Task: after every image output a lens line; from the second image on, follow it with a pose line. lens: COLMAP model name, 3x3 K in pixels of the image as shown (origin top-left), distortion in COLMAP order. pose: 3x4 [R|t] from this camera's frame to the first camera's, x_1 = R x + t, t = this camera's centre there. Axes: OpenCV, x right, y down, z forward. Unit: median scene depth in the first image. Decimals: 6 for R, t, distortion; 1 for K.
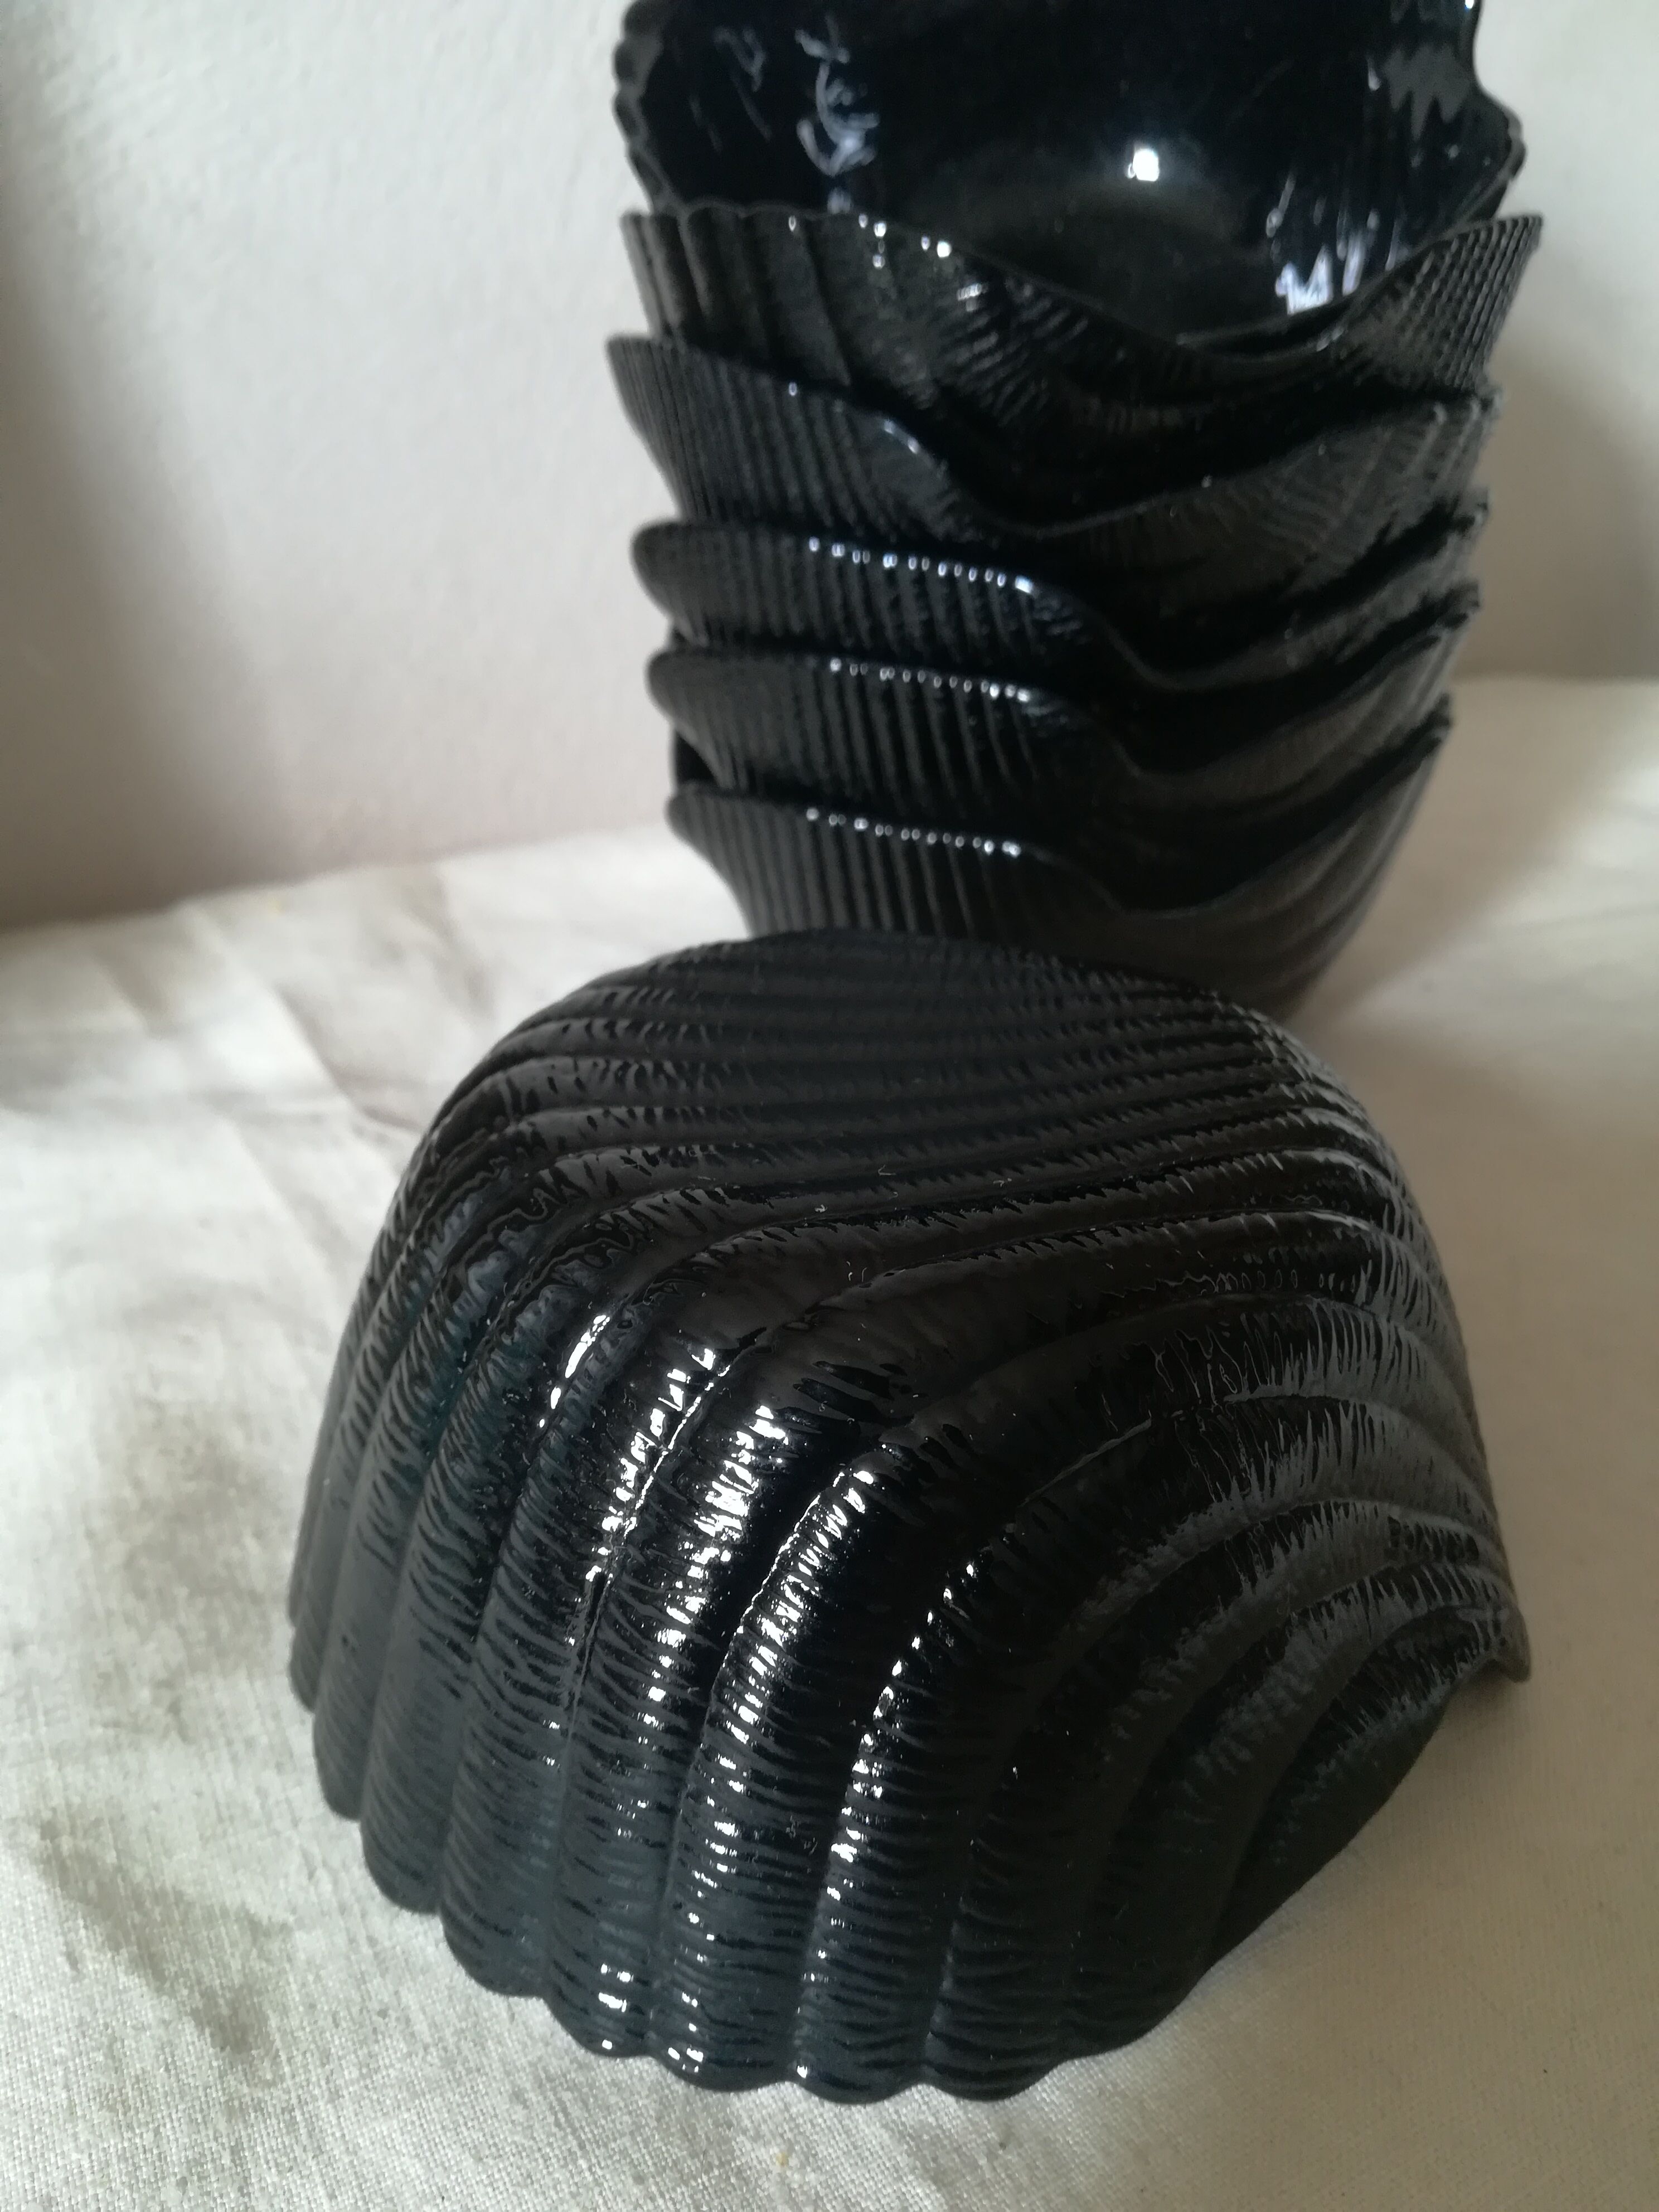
lens RADIAL K [[1768.6, 0, 868.2], [0, 1768.6, 1177.9], [0, 0, 1]] dist [-0.009214, 0.001240]
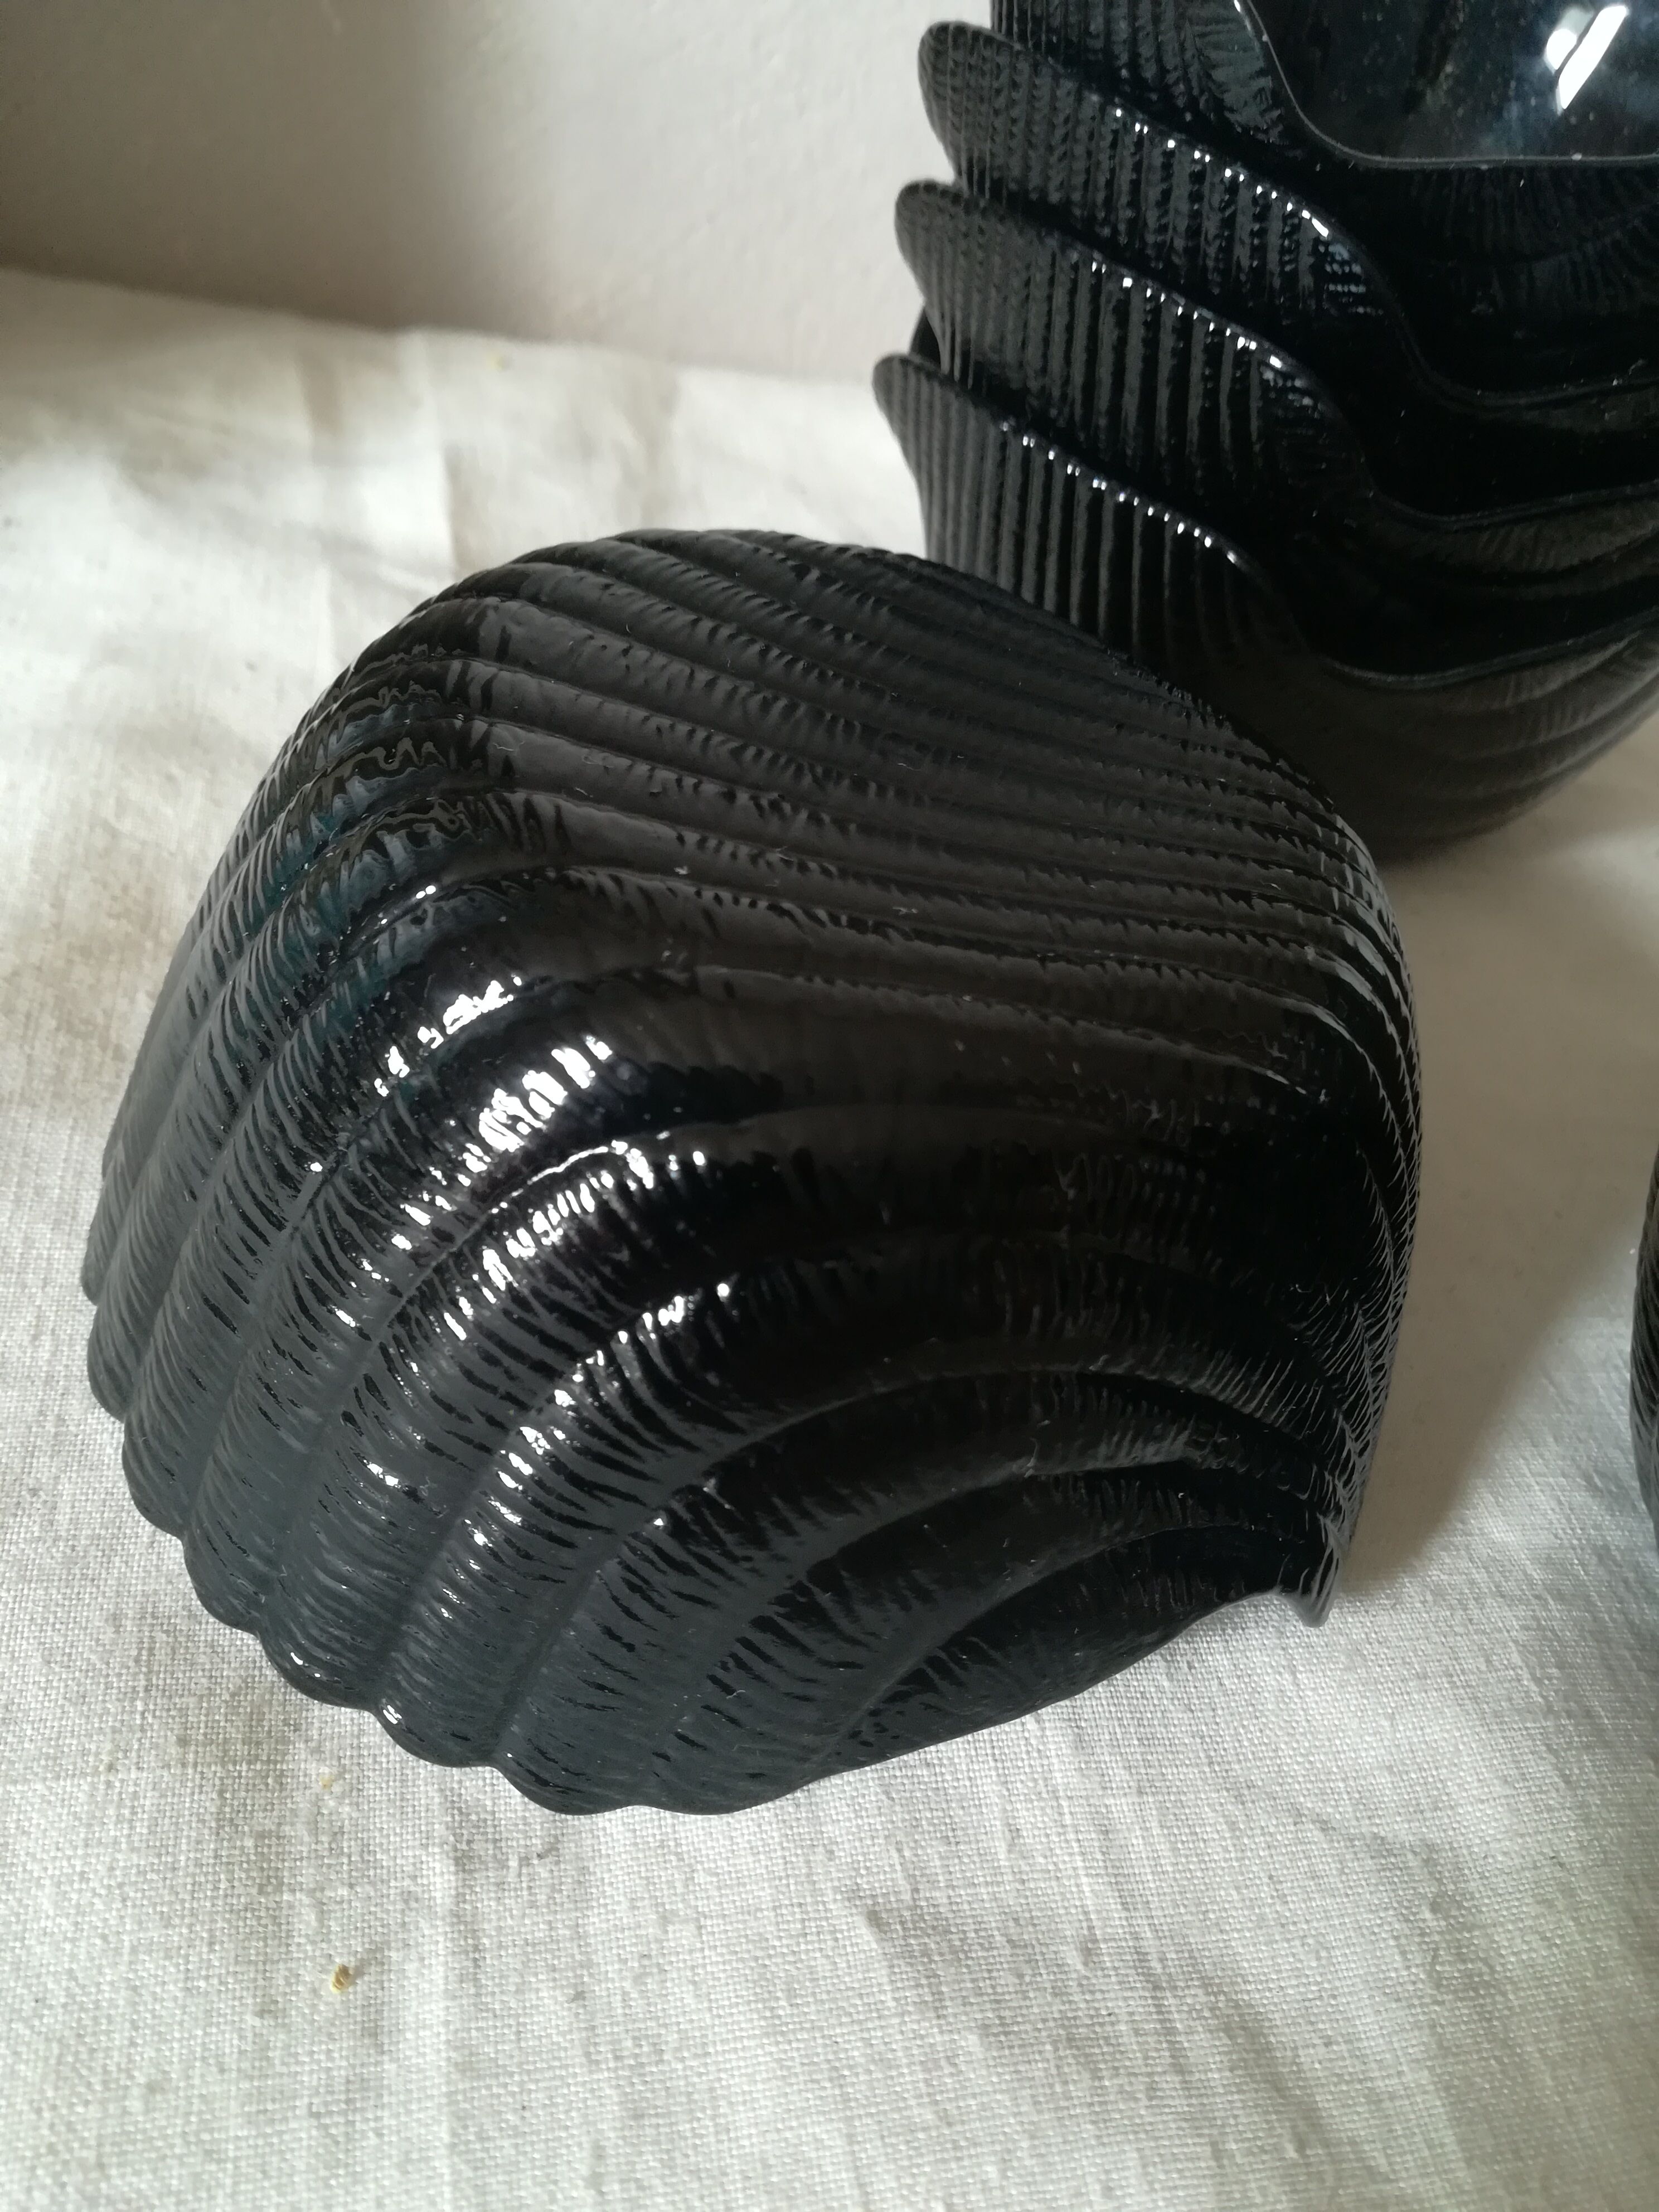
lens RADIAL K [[1744.2, 0, 843.4], [0, 1744.2, 1140.0], [0, 0, 1]] dist [-0.009761, -0.011821]
pose [[0.926090, 0.354294, -0.129745, 0.142583], [-0.321963, 0.921352, 0.217833, -0.049318], [0.196717, -0.159959, 0.967324, 0.117504]]
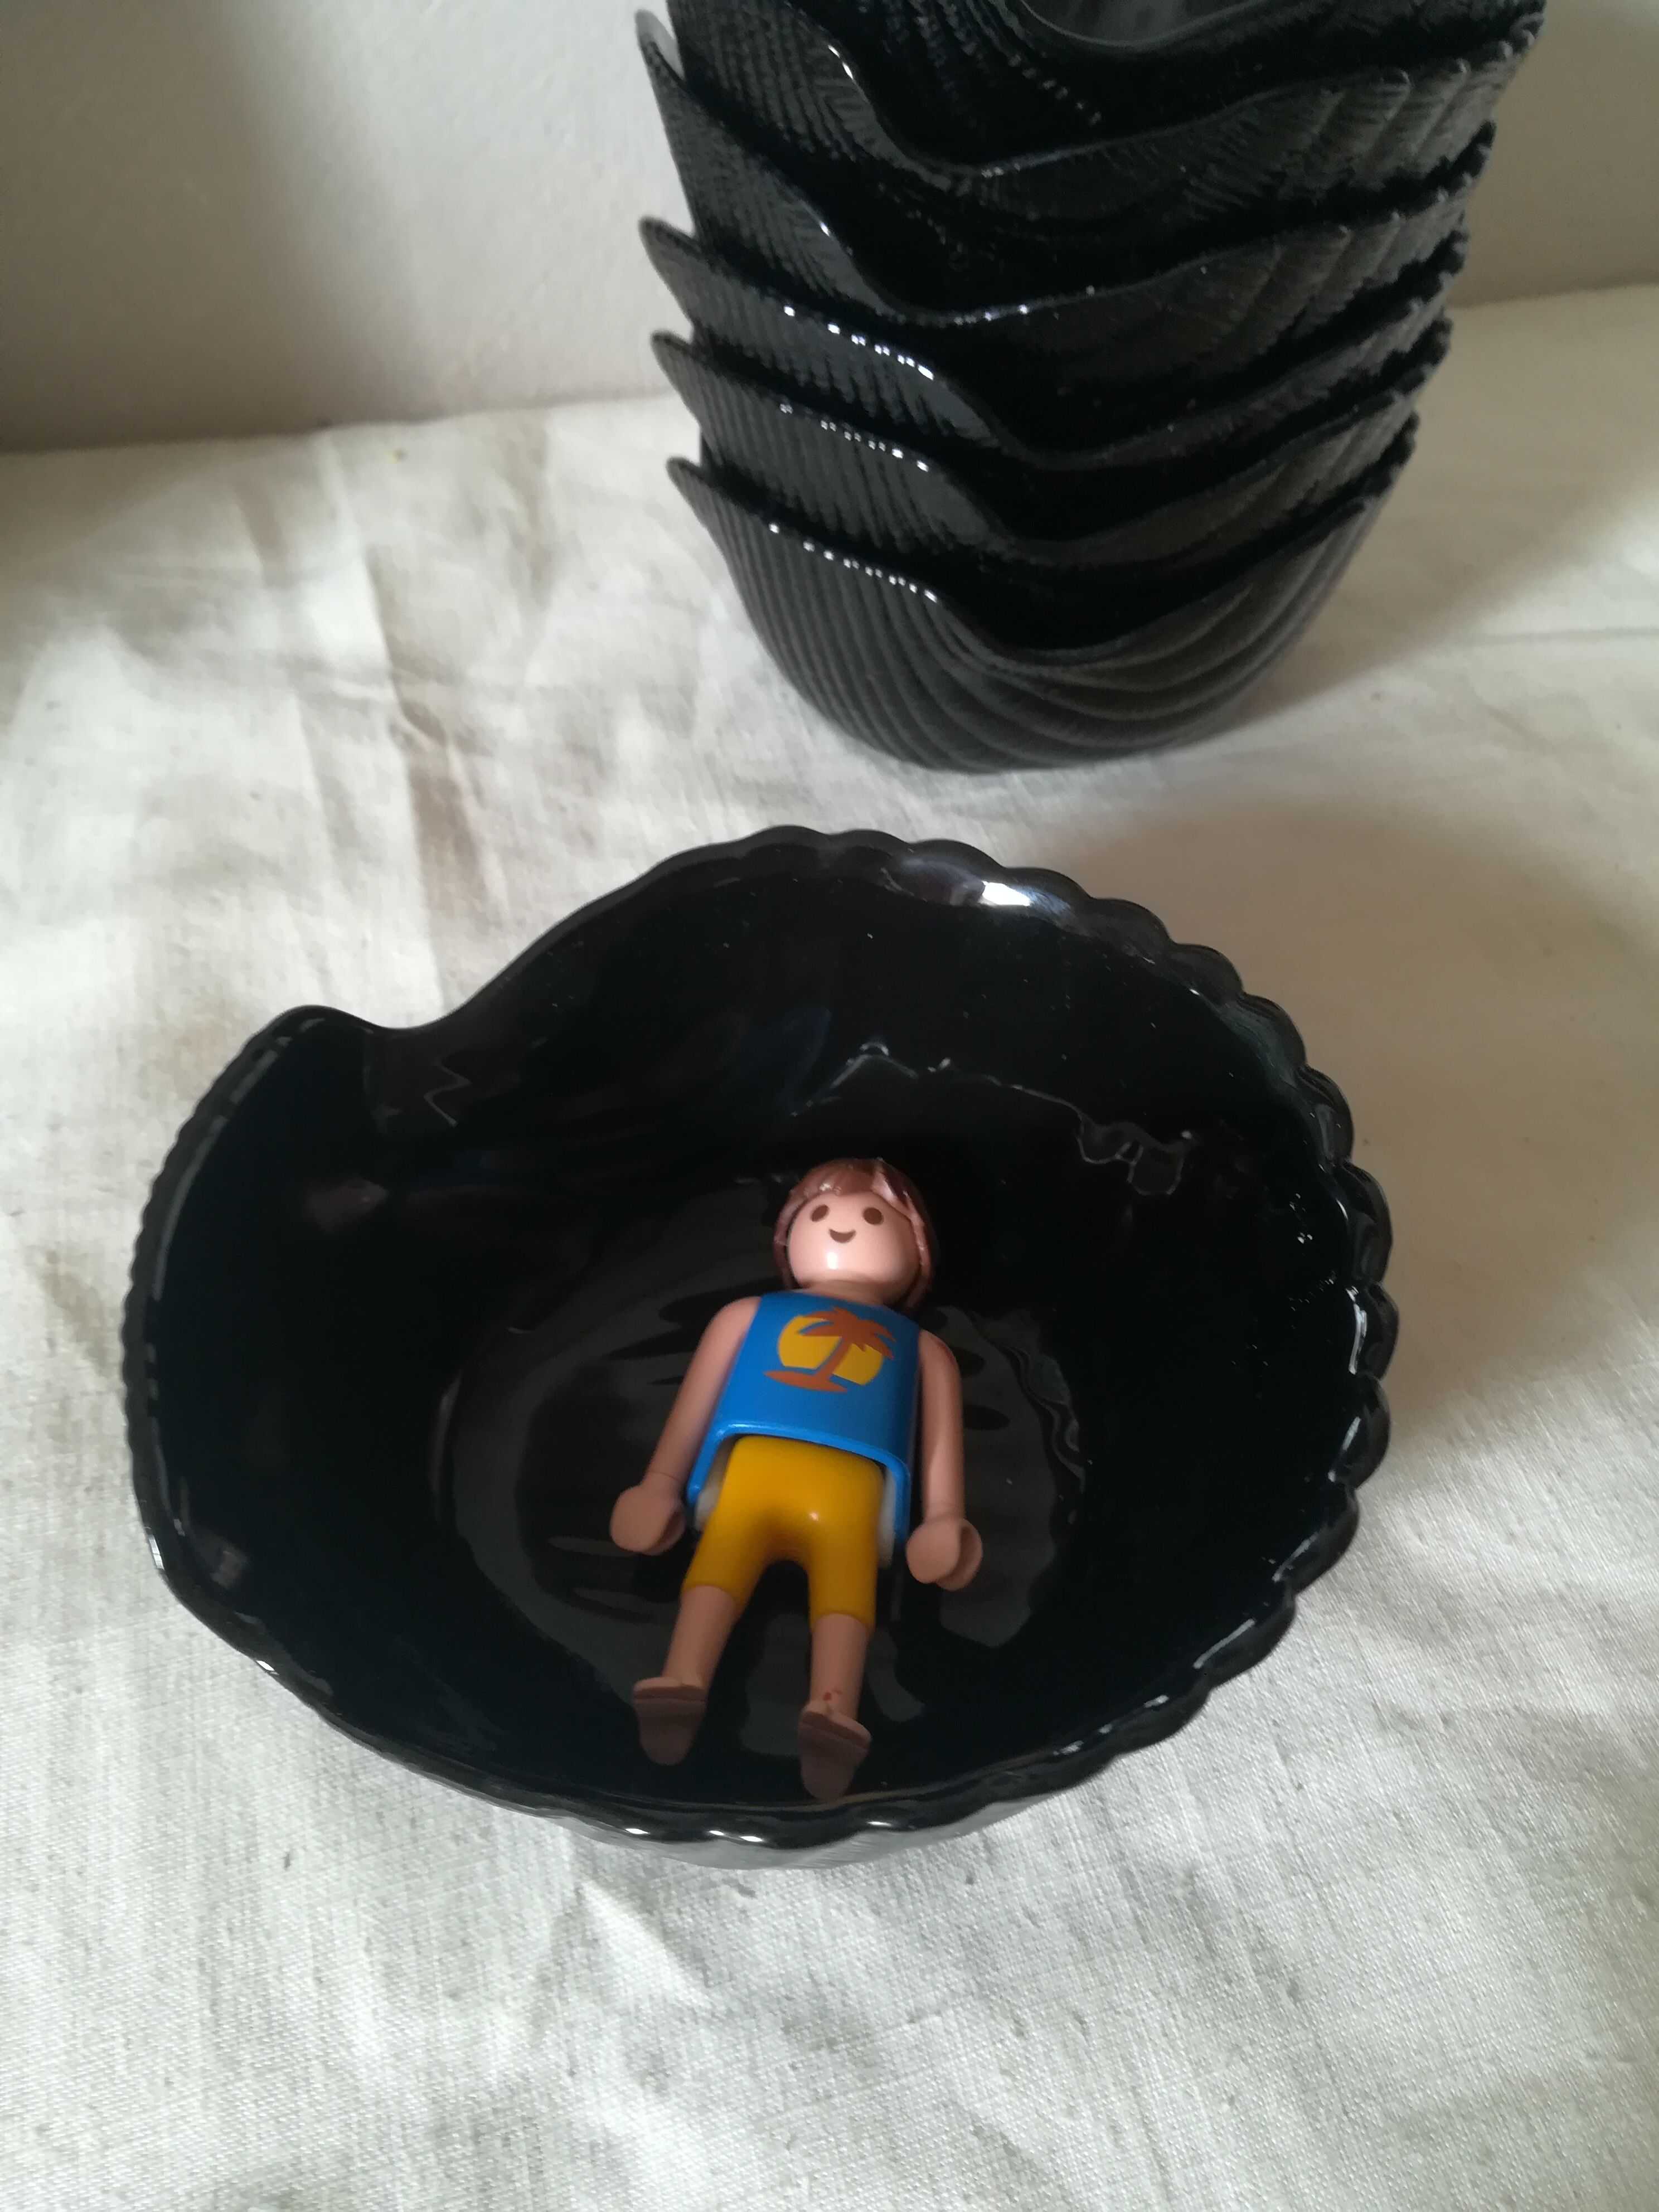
lens RADIAL K [[1809.6, 0, 889.4], [0, 1809.6, 1101.6], [0, 0, 1]] dist [0.009646, -0.001176]
pose [[0.969537, 0.193296, -0.150446, 0.330698], [-0.136056, 0.935724, 0.325437, -0.269771], [0.203681, -0.295054, 0.933519, -0.211712]]
